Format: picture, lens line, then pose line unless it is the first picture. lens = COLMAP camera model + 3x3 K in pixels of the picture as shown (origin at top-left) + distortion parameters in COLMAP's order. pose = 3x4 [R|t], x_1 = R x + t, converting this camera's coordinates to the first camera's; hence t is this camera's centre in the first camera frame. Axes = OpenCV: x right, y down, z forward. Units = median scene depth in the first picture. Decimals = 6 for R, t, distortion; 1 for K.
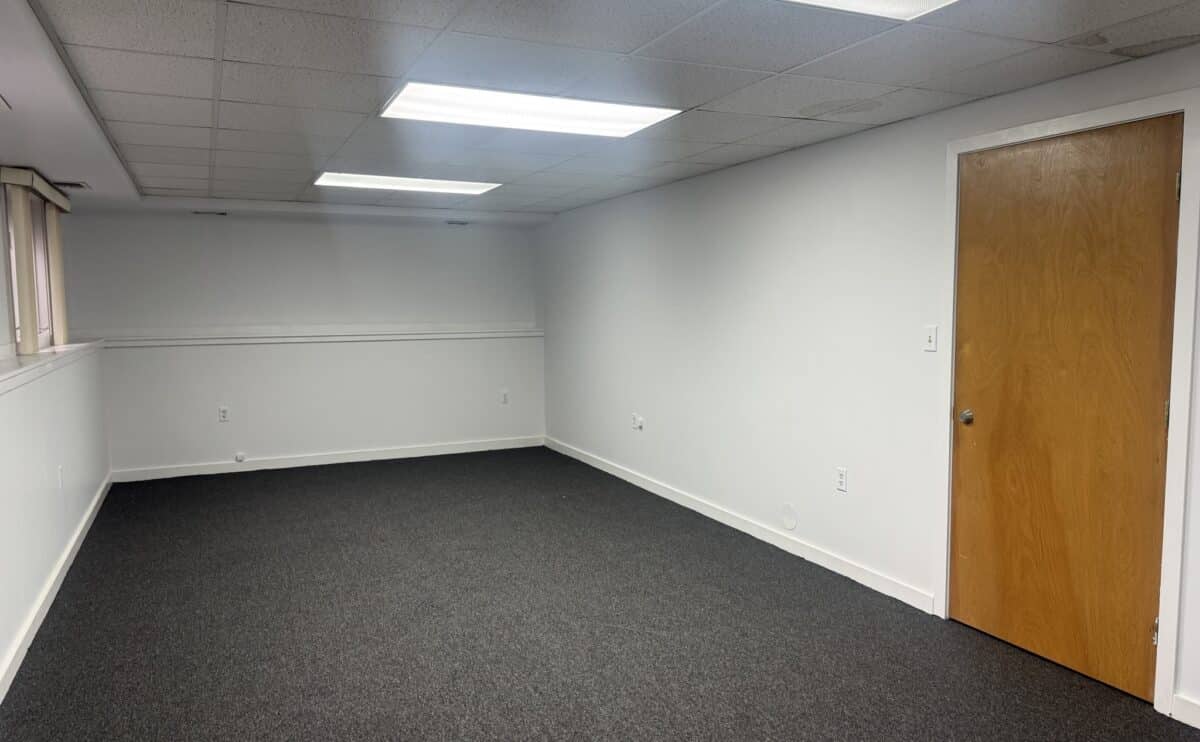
lens RADIAL K [[822.5, 0, 600.0], [0, 822.5, 371.0], [0, 0, 1]] dist [0.005029, -0.002910]
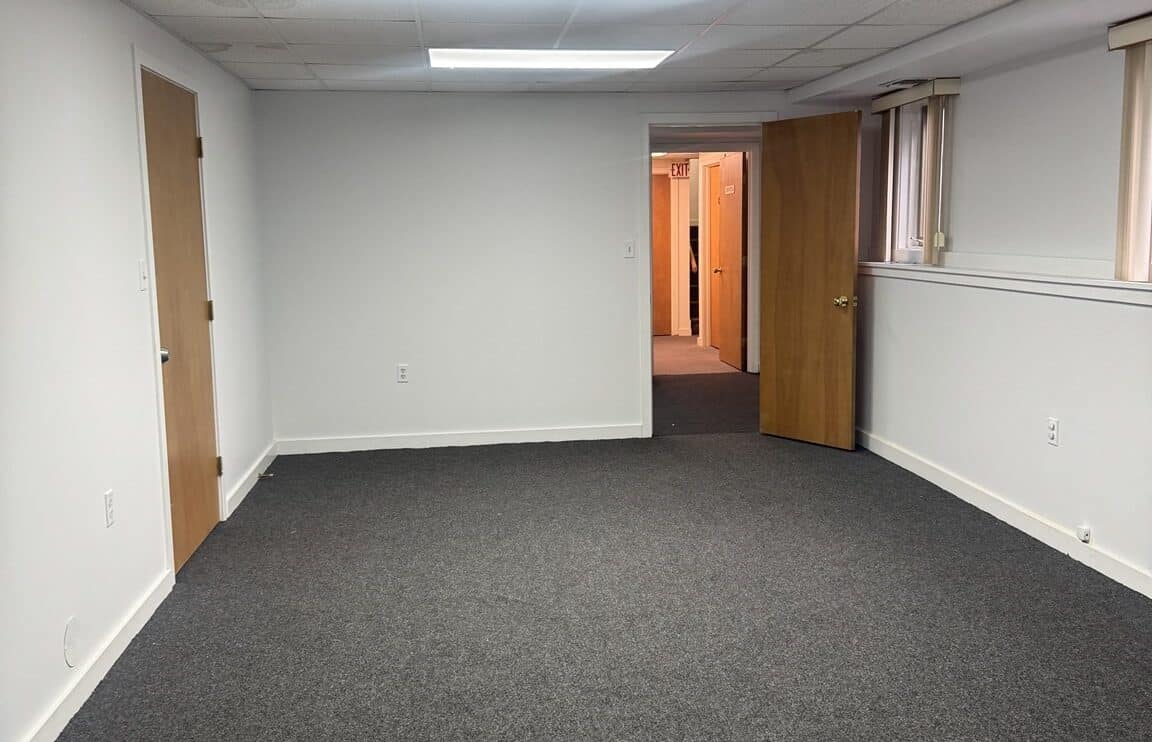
lens RADIAL K [[1043.2, 0, 576.0], [0, 1043.2, 371.0], [0, 0, 1]] dist [0.122740, -0.293204]
pose [[-0.946399, -0.024931, 0.322036, -0.408867], [0.047864, 0.975185, 0.216157, -0.173218], [-0.319433, 0.219985, -0.921721, 2.097040]]
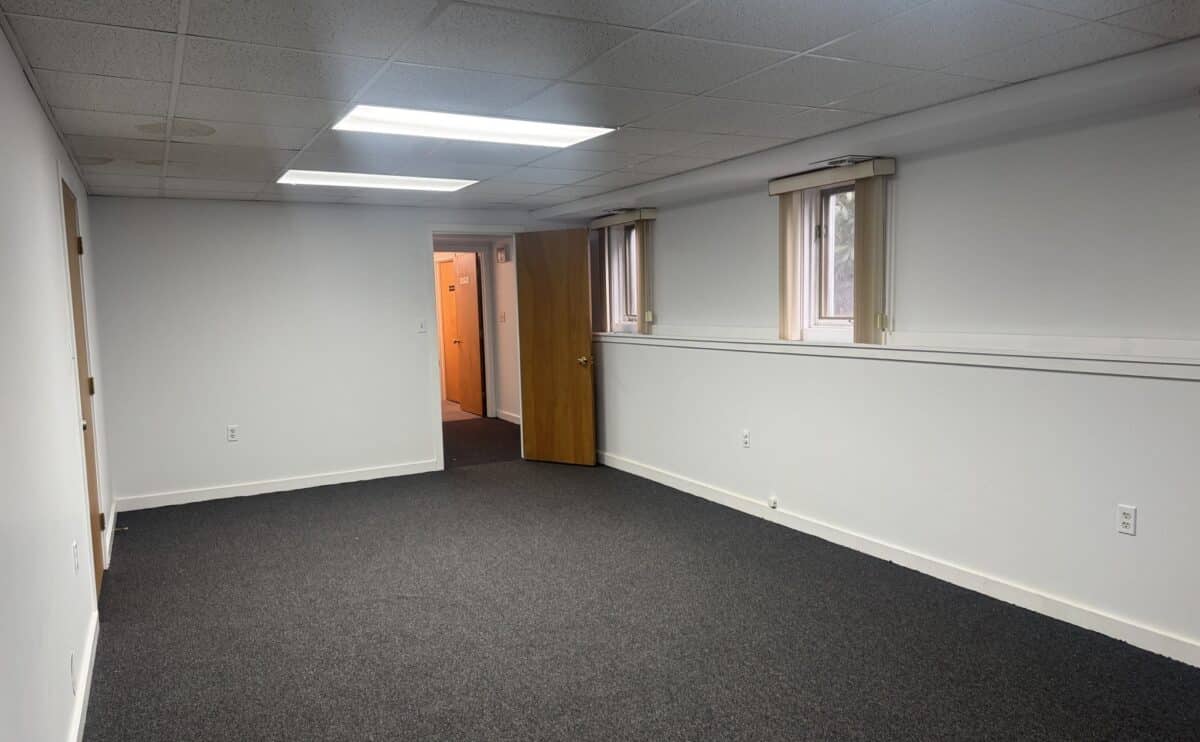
lens RADIAL K [[822.5, 0, 600.0], [0, 822.5, 371.0], [0, 0, 1]] dist [0.005029, -0.002910]
pose [[-0.998014, 0.033175, -0.053544, -0.184040], [0.023600, 0.985083, 0.170454, -0.191359], [0.058400, 0.168852, -0.983910, 2.229921]]
